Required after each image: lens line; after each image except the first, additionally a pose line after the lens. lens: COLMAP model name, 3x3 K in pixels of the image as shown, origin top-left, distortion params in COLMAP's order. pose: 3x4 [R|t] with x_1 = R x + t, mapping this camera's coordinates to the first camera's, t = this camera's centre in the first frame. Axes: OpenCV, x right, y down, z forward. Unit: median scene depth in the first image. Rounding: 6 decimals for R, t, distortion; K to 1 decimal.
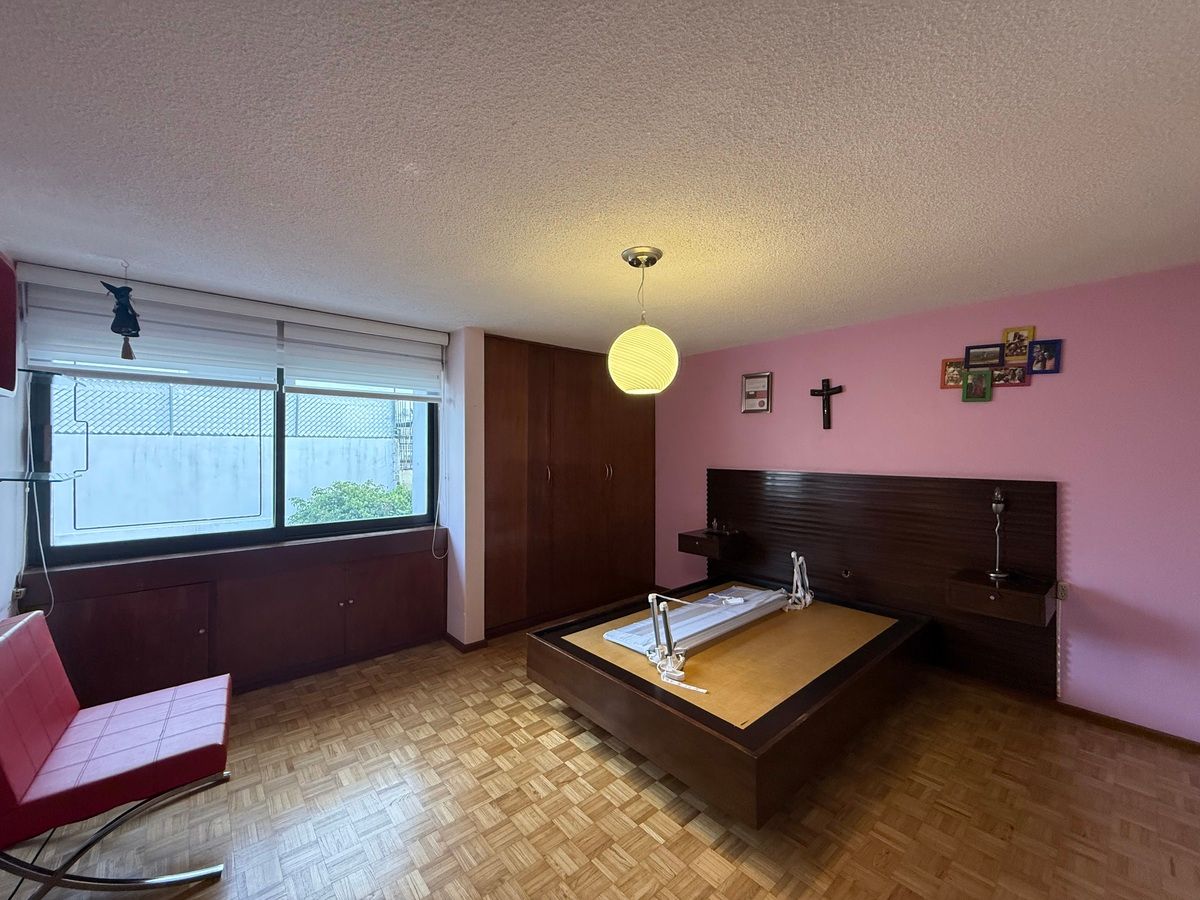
lens RADIAL K [[477.6, 0, 600.0], [0, 477.6, 450.0], [0, 0, 1]] dist [-0.007952, 0.000109]
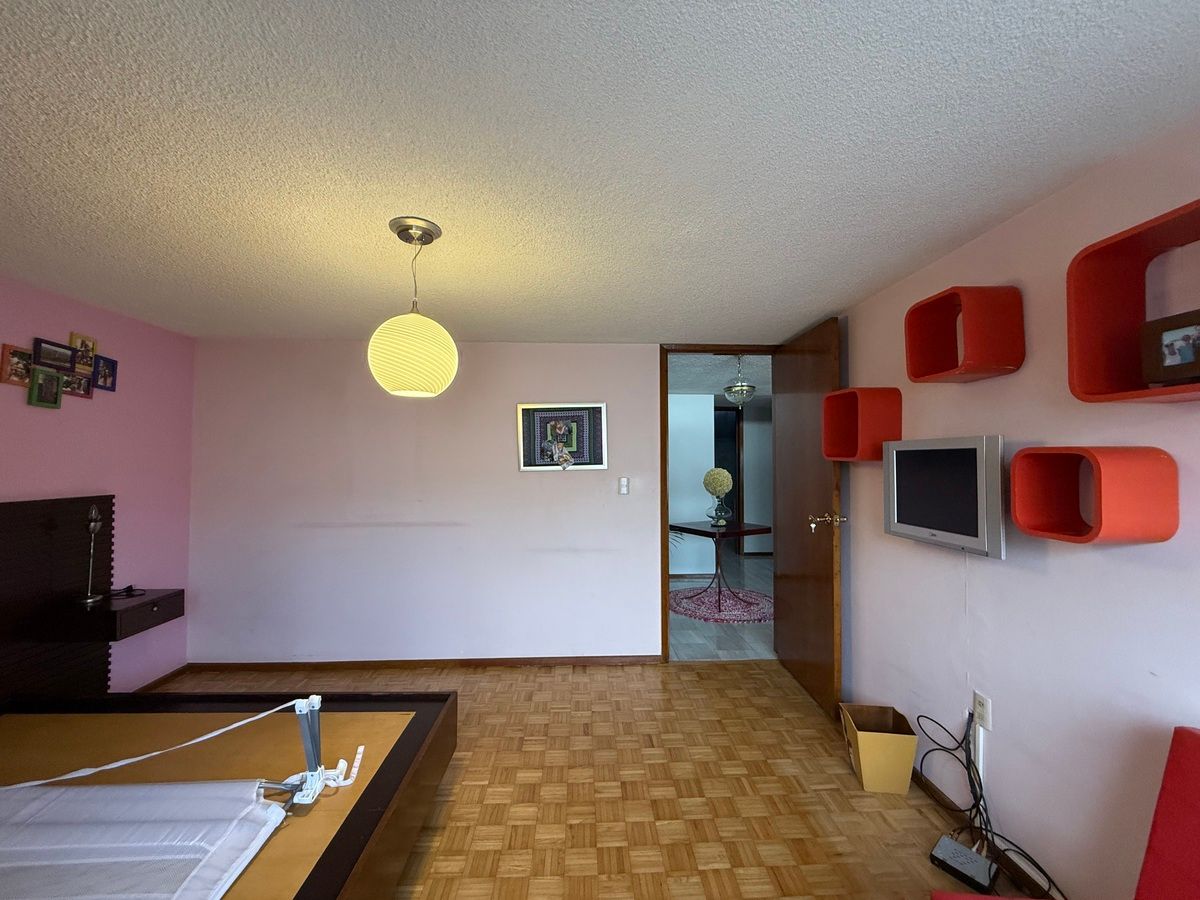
lens RADIAL K [[477.6, 0, 600.0], [0, 477.6, 450.0], [0, 0, 1]] dist [-0.007952, 0.000109]
pose [[-0.778142, 0.015203, 0.627905, -0.504390], [0.001240, 0.999742, -0.022669, -0.006494], [-0.628087, -0.016862, -0.777960, 1.067328]]
